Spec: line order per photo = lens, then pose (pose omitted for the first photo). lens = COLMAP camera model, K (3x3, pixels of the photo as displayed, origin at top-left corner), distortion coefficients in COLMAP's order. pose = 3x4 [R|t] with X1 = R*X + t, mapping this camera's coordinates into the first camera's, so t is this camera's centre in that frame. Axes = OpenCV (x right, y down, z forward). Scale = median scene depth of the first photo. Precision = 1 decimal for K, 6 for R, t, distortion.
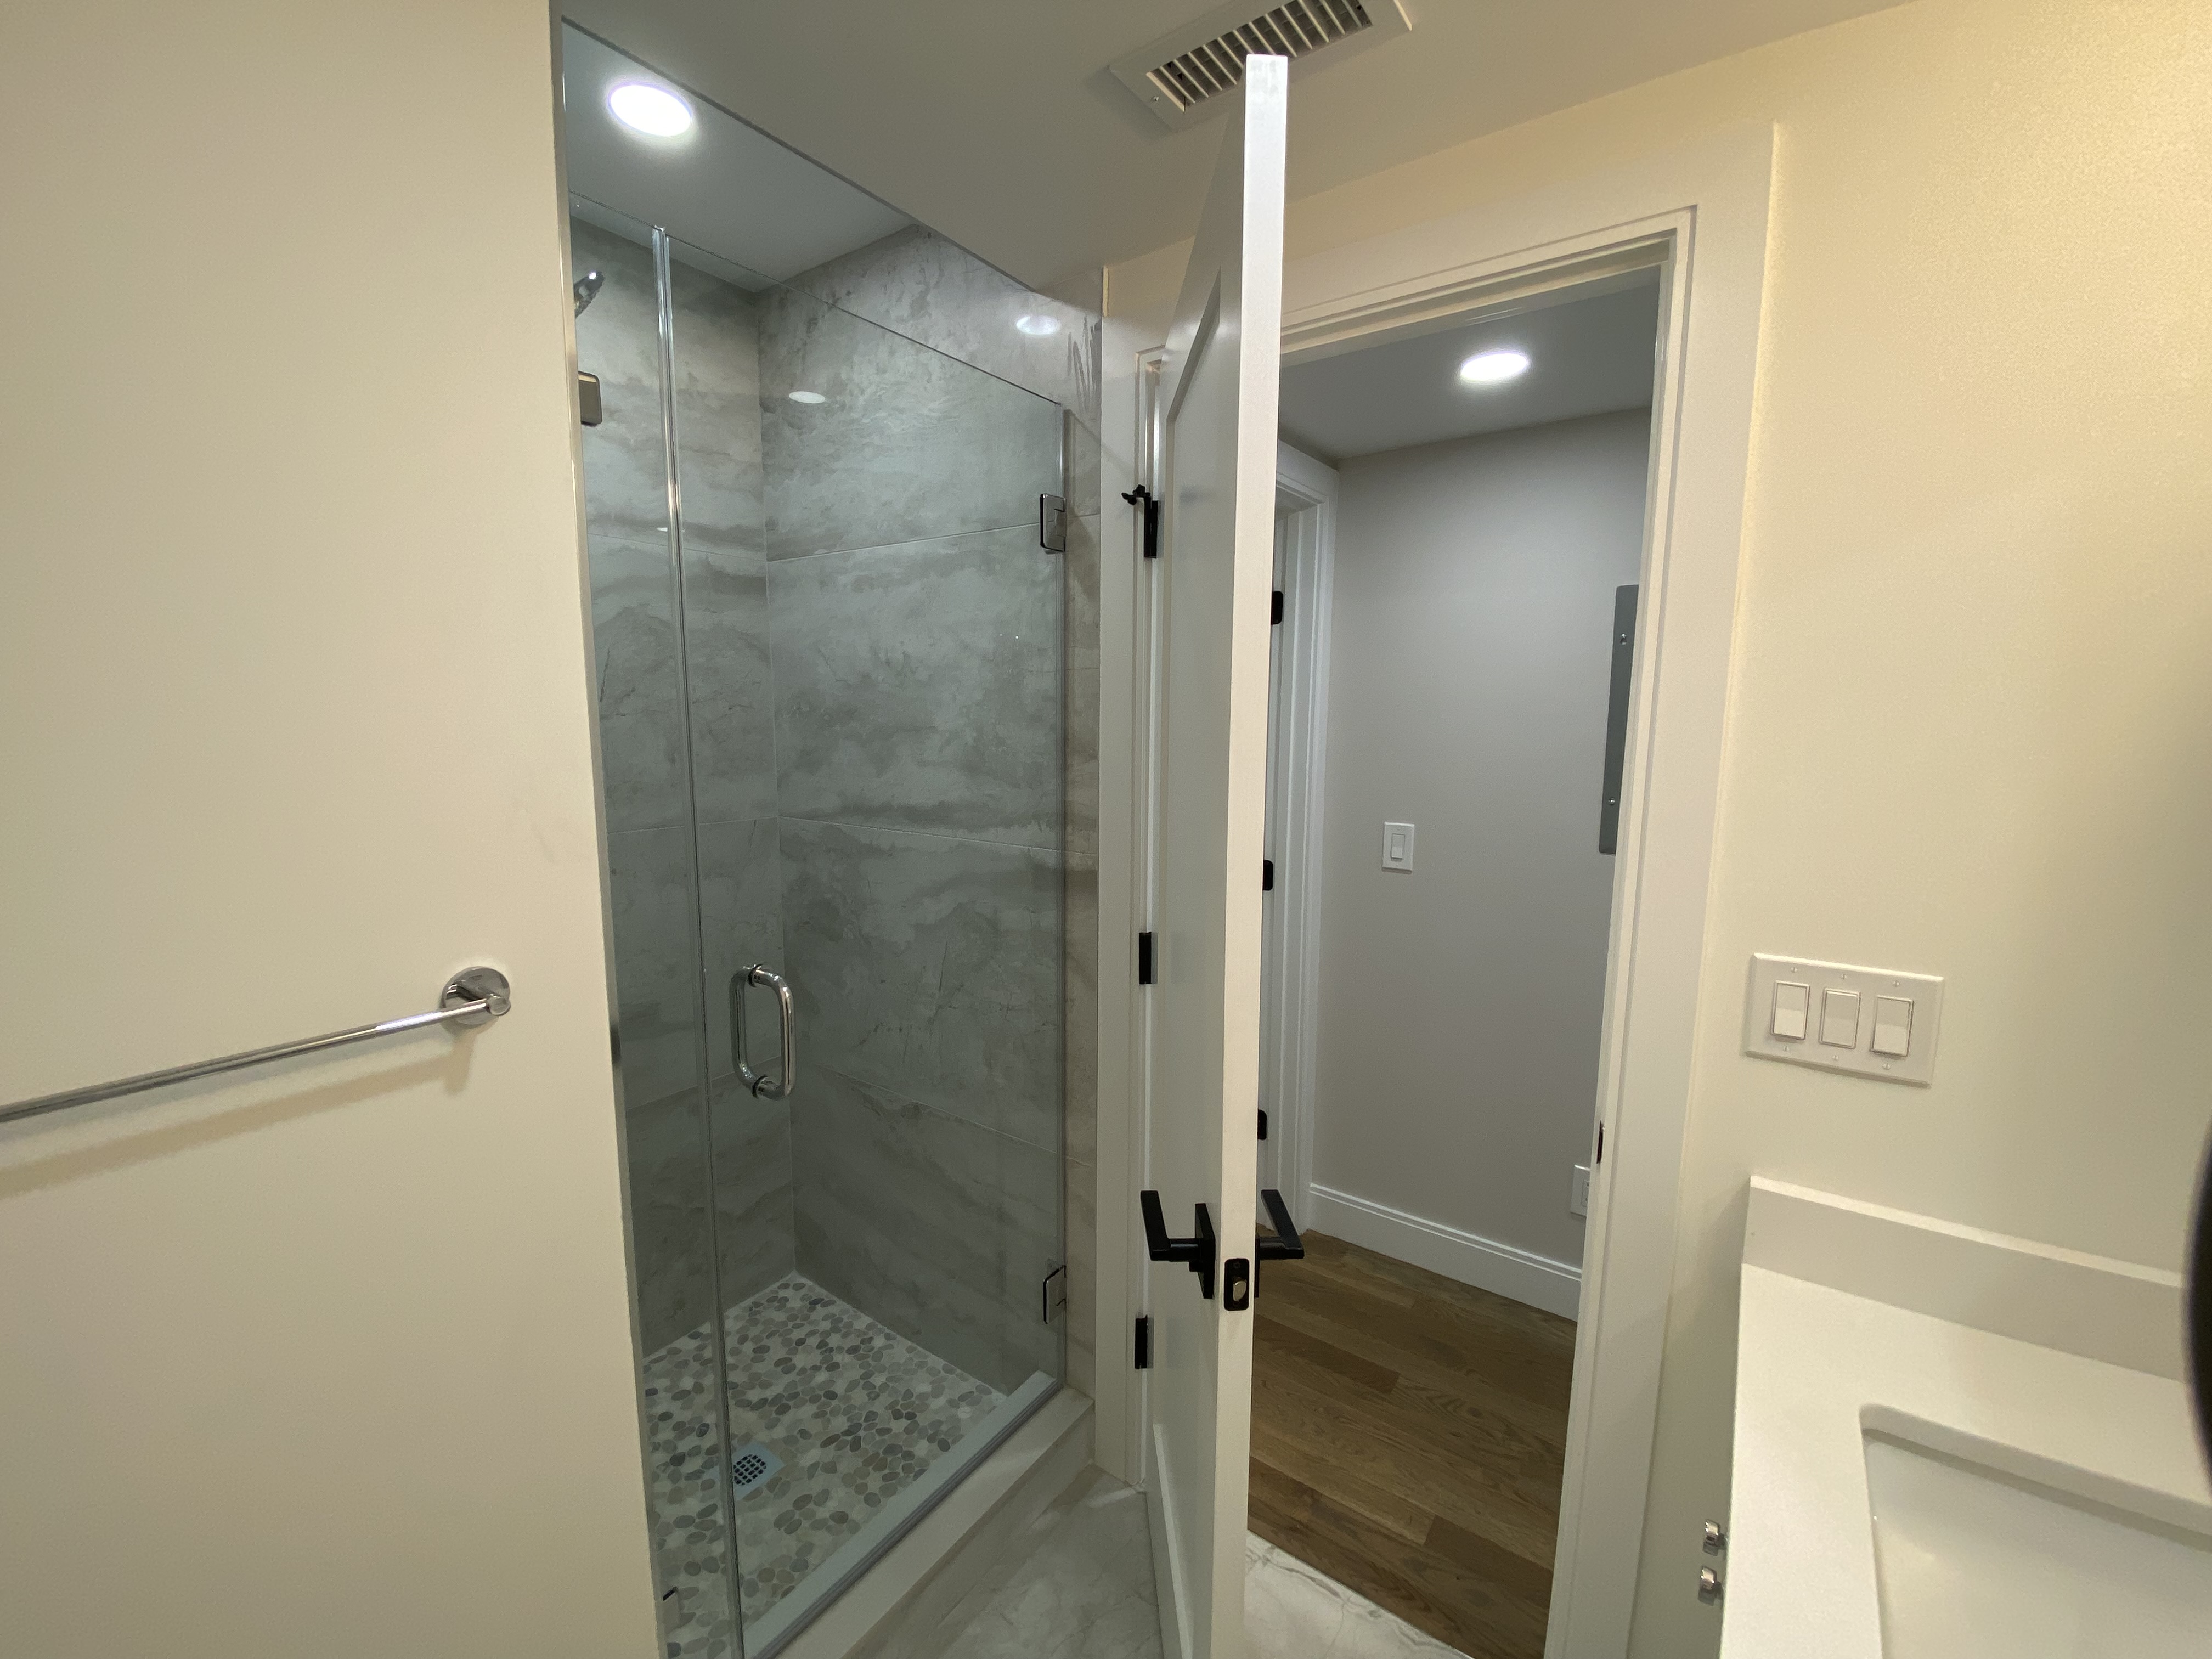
lens RADIAL K [[901.7, 0, 1107.2], [0, 901.7, 830.7], [0, 0, 1]] dist [0.013331, -0.016704]
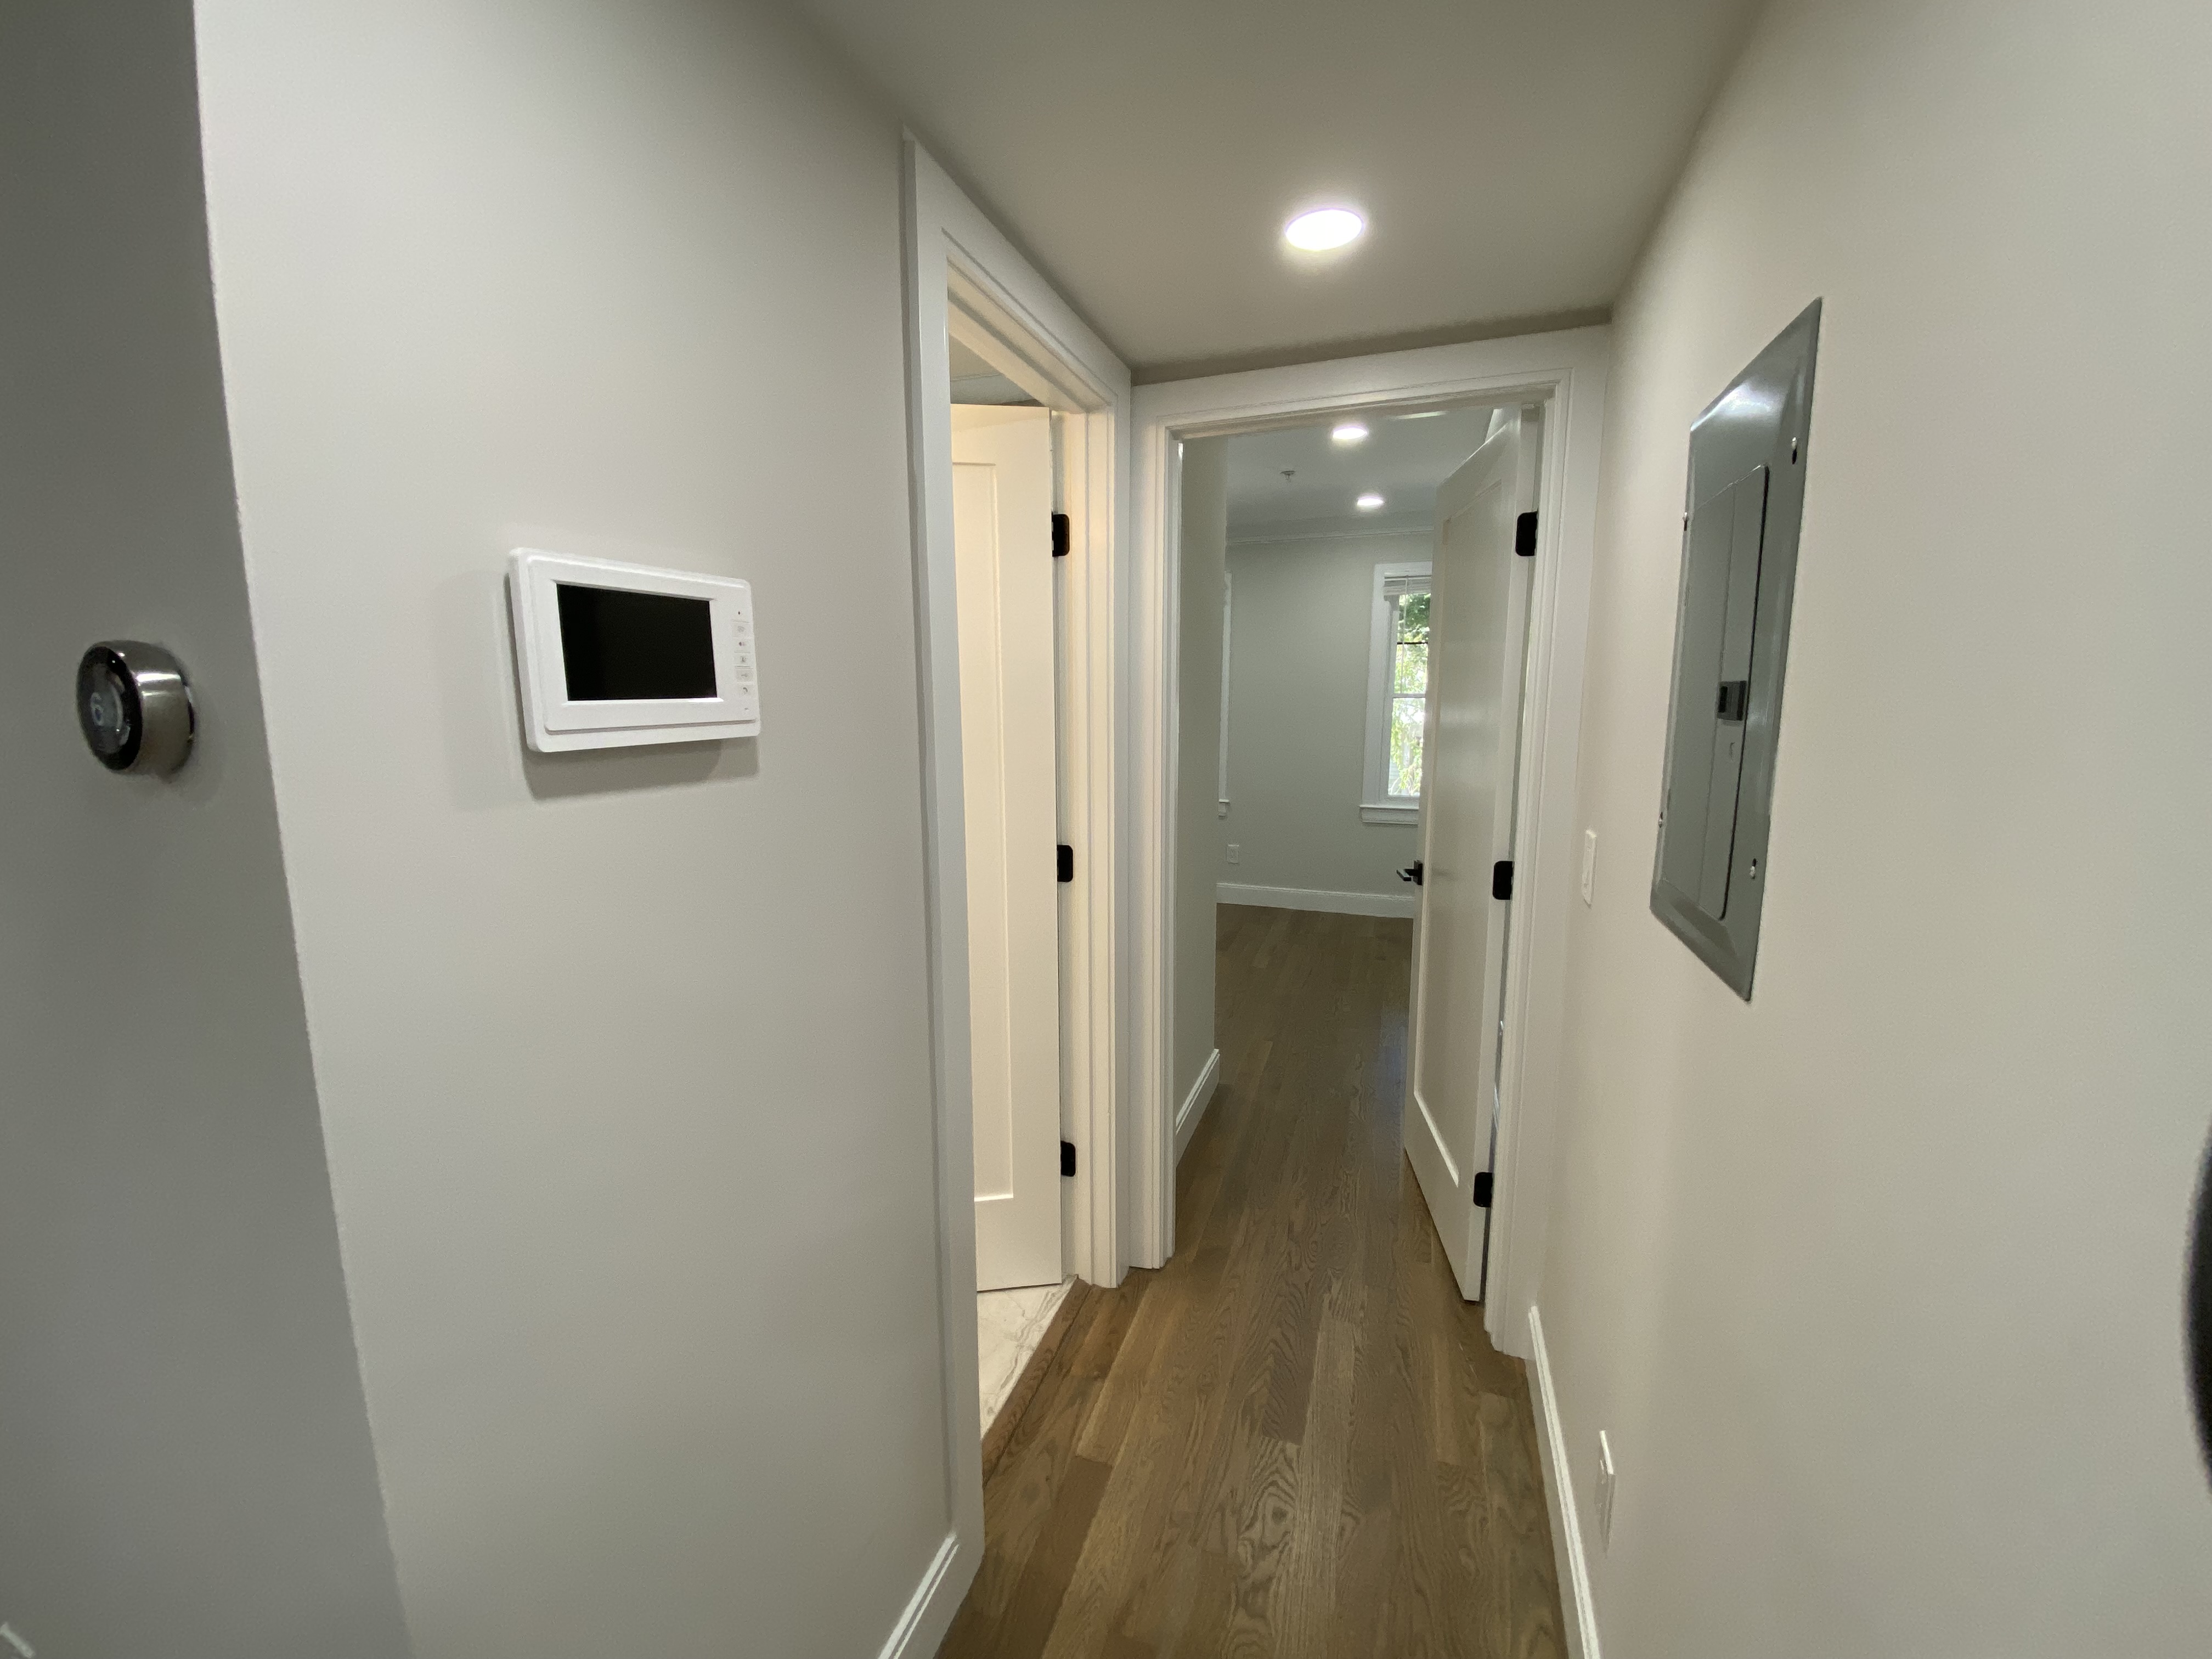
lens RADIAL K [[901.7, 0, 1108.4], [0, 901.7, 832.5], [0, 0, 1]] dist [0.013331, -0.016704]
pose [[0.282711, 0.141637, -0.948690, 1.155047], [-0.125922, 0.985959, 0.109677, -0.055815], [0.950904, 0.088454, 0.296576, 0.589672]]
